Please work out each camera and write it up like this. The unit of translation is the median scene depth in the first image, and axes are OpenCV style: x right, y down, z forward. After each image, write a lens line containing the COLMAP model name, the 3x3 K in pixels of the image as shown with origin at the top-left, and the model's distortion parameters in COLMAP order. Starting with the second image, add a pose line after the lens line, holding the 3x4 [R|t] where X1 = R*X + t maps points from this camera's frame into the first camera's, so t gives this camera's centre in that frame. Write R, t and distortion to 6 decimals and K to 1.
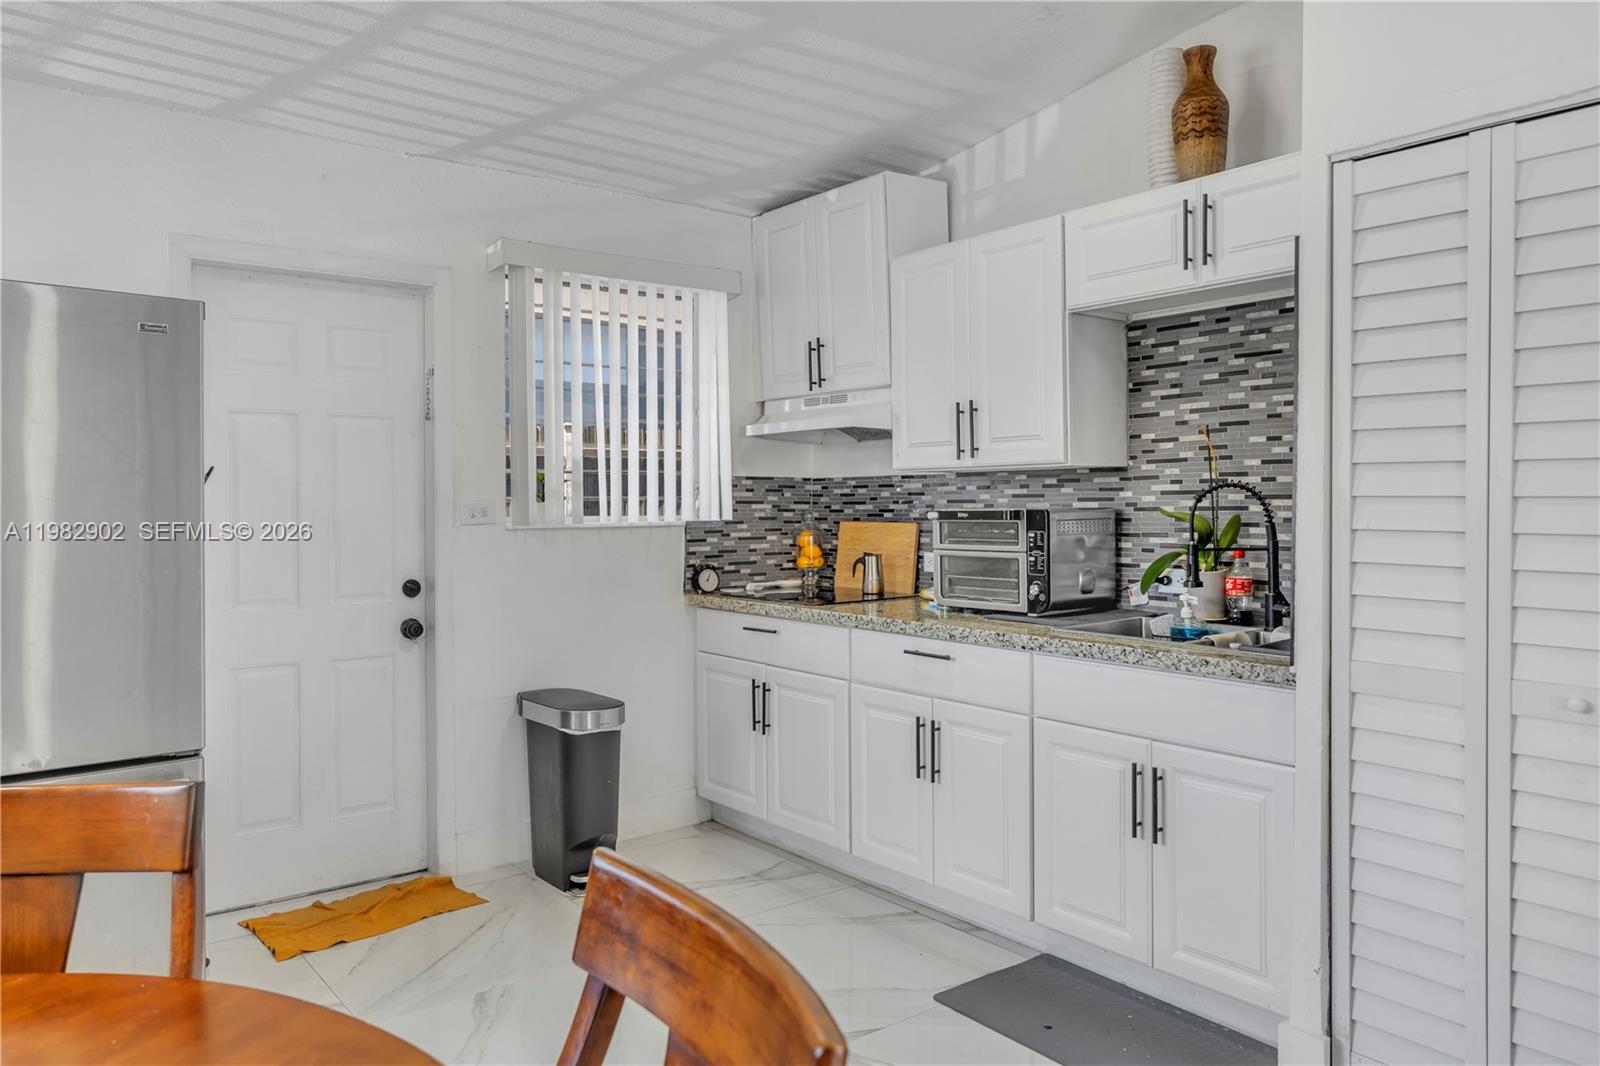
lens RADIAL K [[1156.6, 0, 799.5], [0, 1156.6, 509.1], [0, 0, 1]] dist [-0.005214, 0.000272]
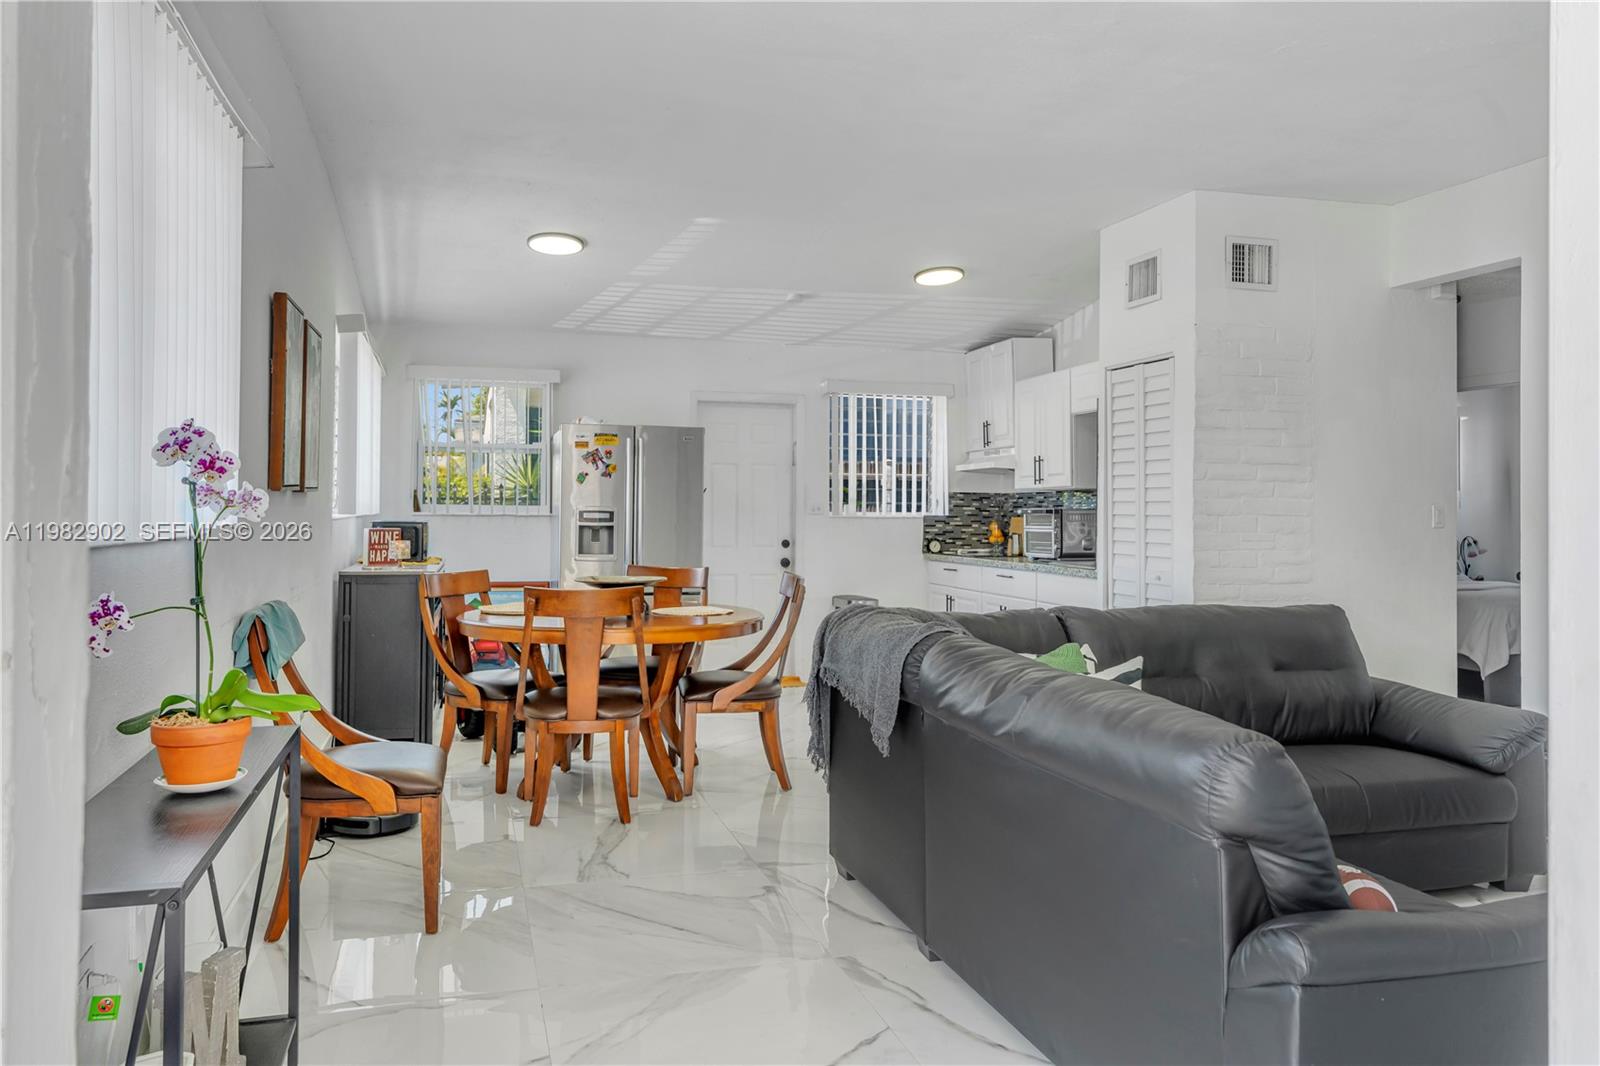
lens RADIAL K [[884.9, 0, 798.7], [0, 884.9, 506.6], [0, 0, 1]] dist [0.001298, 0.001421]
pose [[0.938912, 0.009715, -0.344021, 0.247912], [-0.013248, 0.999881, -0.007922, 0.011843], [0.343903, 0.011996, 0.938928, -0.526478]]
